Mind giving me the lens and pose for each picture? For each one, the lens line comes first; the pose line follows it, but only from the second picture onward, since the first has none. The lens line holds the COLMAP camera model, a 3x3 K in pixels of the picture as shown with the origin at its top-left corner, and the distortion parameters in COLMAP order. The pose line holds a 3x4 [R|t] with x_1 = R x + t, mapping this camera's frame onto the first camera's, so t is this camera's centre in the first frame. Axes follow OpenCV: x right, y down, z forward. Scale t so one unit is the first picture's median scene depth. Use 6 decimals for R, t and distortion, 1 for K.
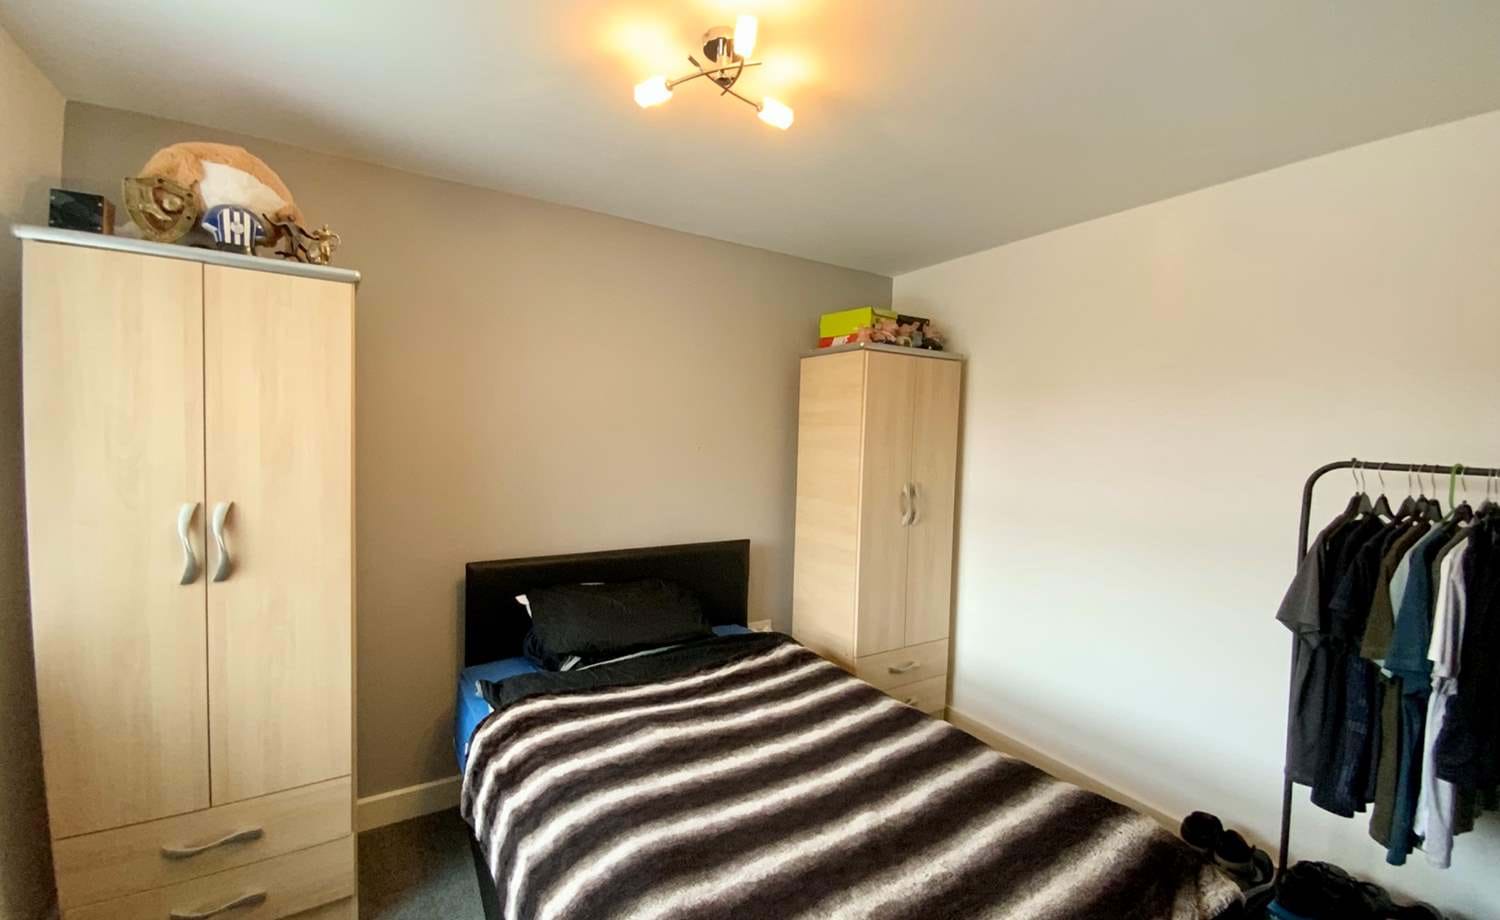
lens RADIAL K [[601.6, 0, 742.6], [0, 601.6, 464.1], [0, 0, 1]] dist [0.000830, -0.008162]
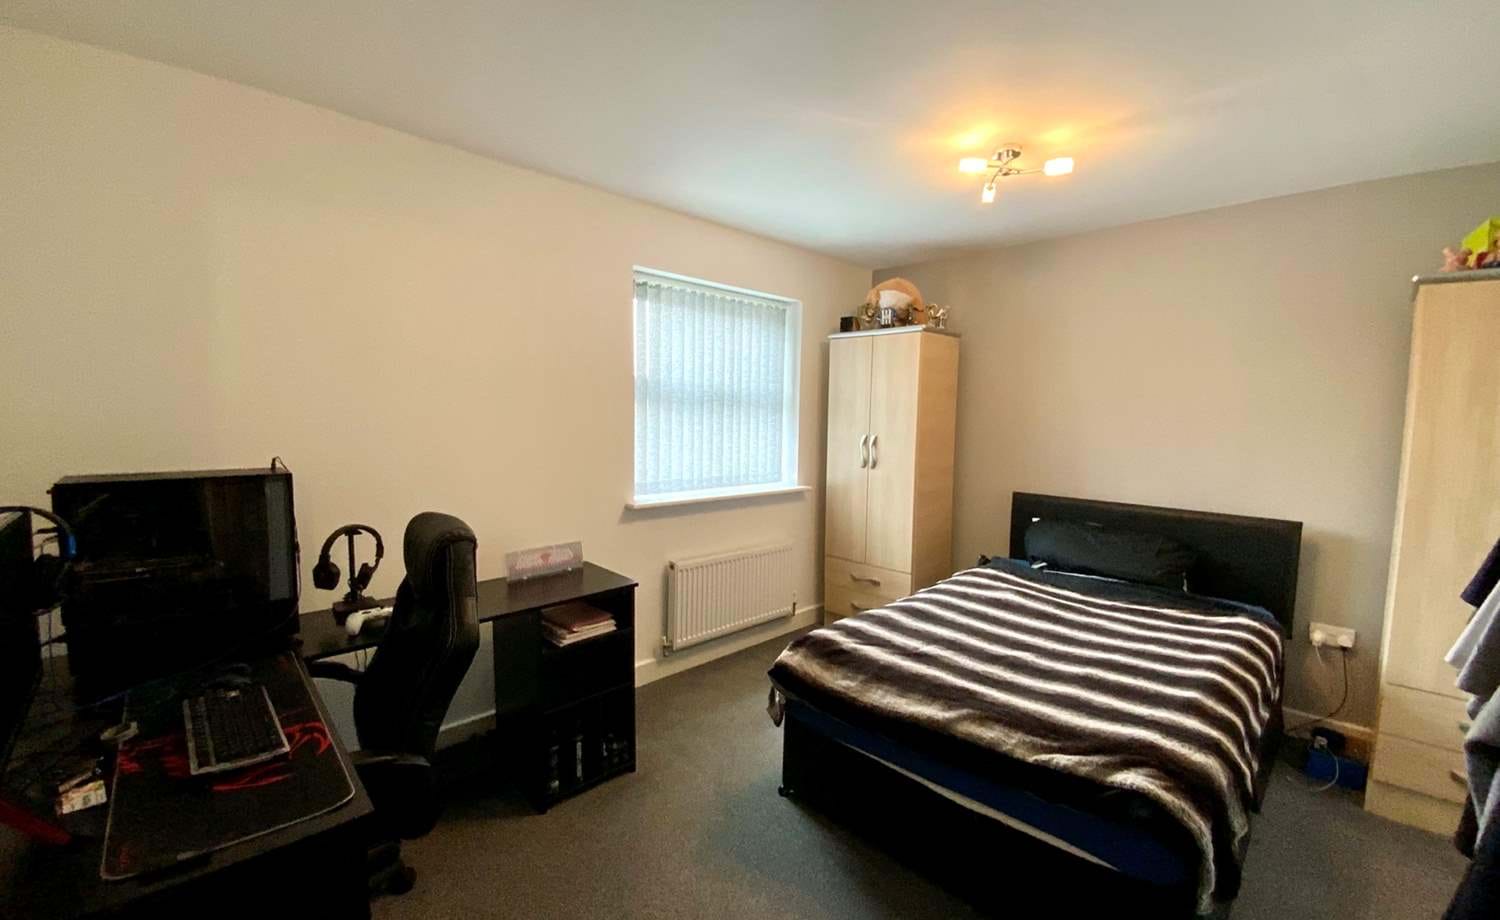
lens RADIAL K [[615.0, 0, 750.0], [0, 615.0, 460.0], [0, 0, 1]] dist [0.021126, -0.000221]
pose [[0.210001, 0.055117, -0.976146, 1.359699], [-0.060645, 0.997222, 0.043260, 0.082041], [0.975818, 0.050114, 0.212760, 0.004098]]
